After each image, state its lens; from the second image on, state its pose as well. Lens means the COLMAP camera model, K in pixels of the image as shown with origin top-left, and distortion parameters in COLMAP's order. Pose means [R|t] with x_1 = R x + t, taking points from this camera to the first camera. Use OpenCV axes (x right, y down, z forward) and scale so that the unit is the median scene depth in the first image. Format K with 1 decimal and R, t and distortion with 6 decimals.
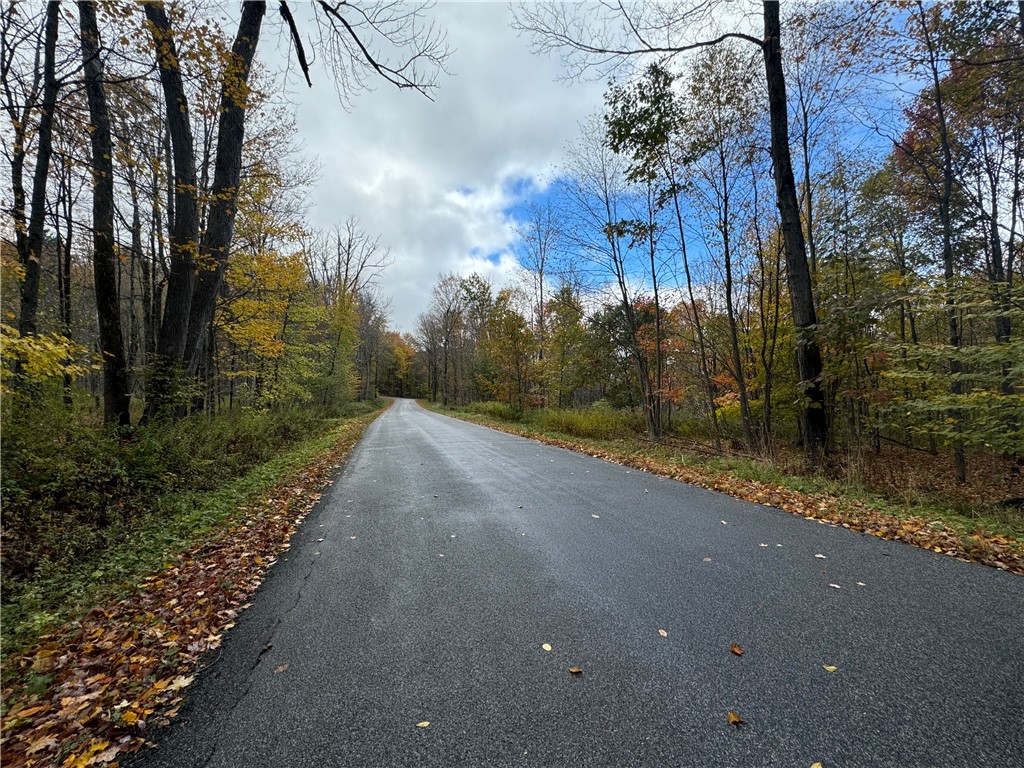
lens RADIAL K [[407.8, 0, 515.5], [0, 407.8, 381.2], [0, 0, 1]] dist [-0.001420, 0.000149]
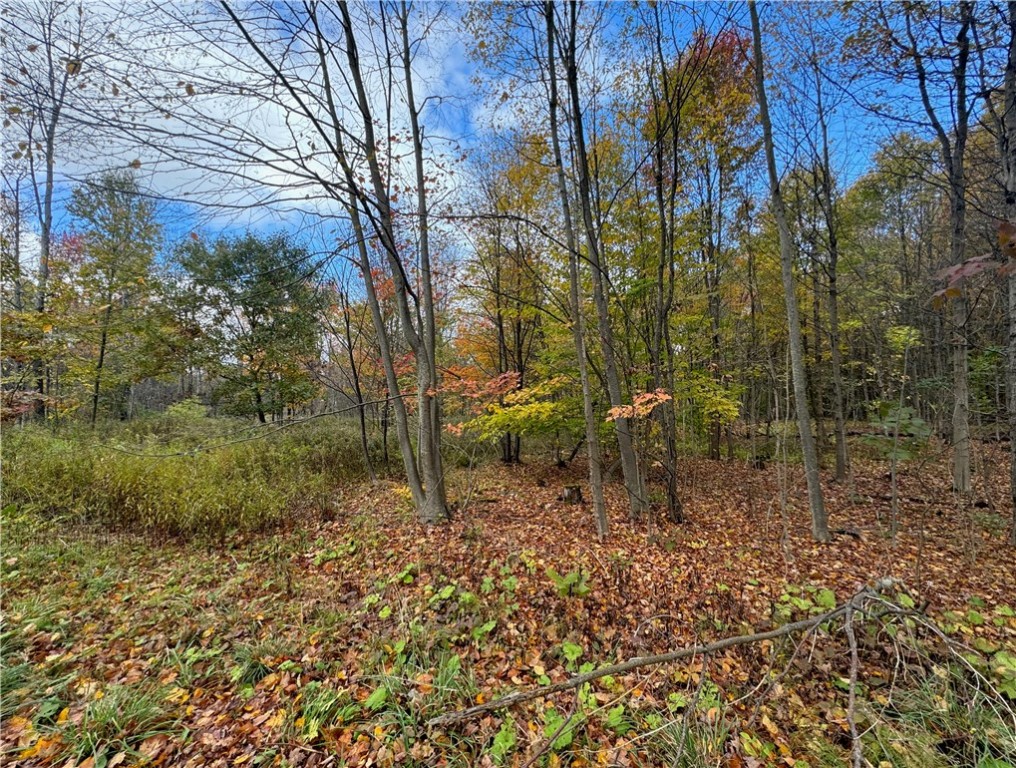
lens RADIAL K [[408.8, 0, 510.4], [0, 408.8, 377.7], [0, 0, 1]] dist [-0.001190, -0.000319]
pose [[0.627351, 0.035547, 0.777925, 0.056509], [-0.030939, 0.999307, -0.020712, 0.013916], [-0.778121, -0.011074, 0.628016, 0.415591]]
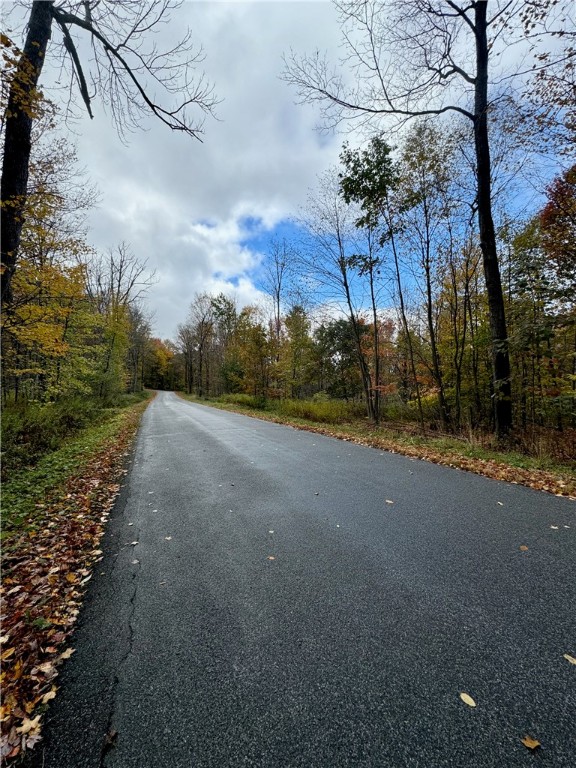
lens RADIAL K [[305.8, 0, 291.7], [0, 305.8, 384.2], [0, 0, 1]] dist [-0.001420, 0.000149]
pose [[0.991642, 0.002317, 0.128999, -0.028475], [-0.005034, 0.999772, 0.020739, -0.001246], [-0.128922, -0.021216, 0.991428, 0.033194]]
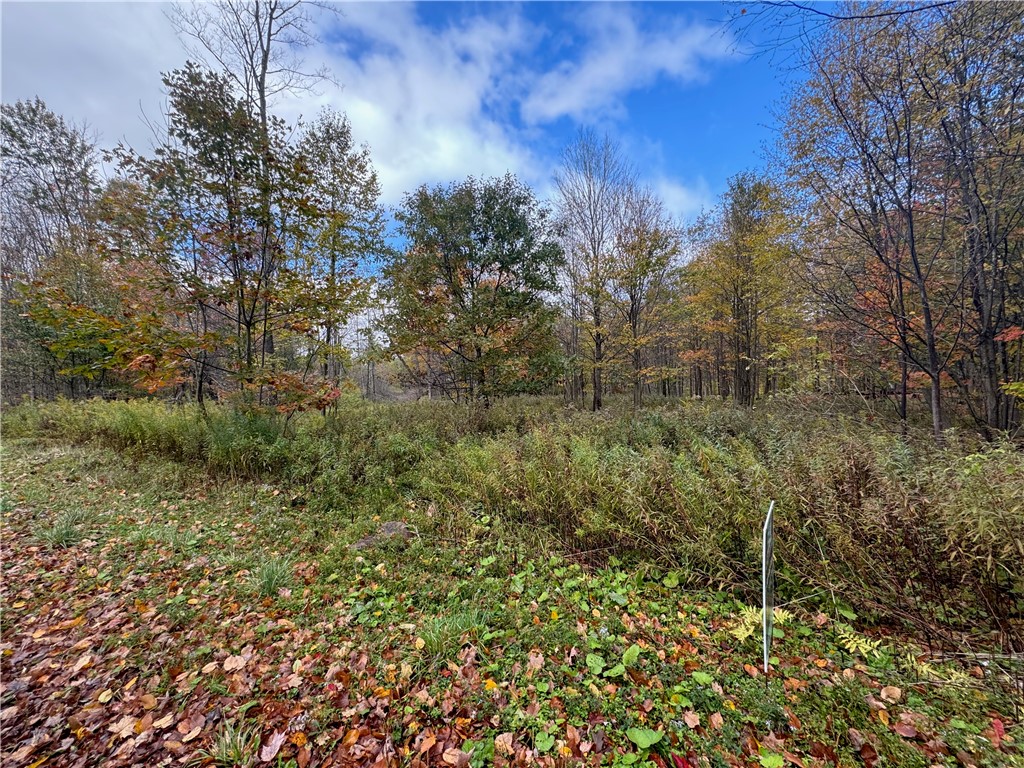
lens RADIAL K [[407.8, 0, 515.5], [0, 407.8, 381.2], [0, 0, 1]] dist [-0.001420, 0.000149]
pose [[0.744143, -0.035592, 0.667072, -0.048518], [0.012770, 0.999155, 0.039065, 0.036578], [-0.667899, -0.020551, 0.743969, 0.743911]]
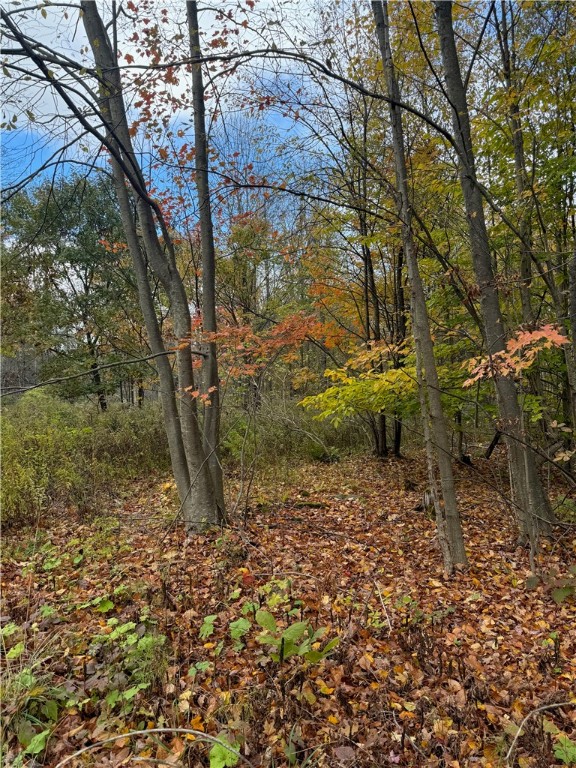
lens RADIAL K [[541.9, 0, 288.0], [0, 541.9, 384.0], [0, 0, 1]] dist [0.072619, -0.085887]
pose [[0.817161, -0.026884, 0.575782, 0.109924], [-0.000503, 0.998878, 0.047353, 0.022317], [-0.576409, -0.038984, 0.816231, 0.399915]]
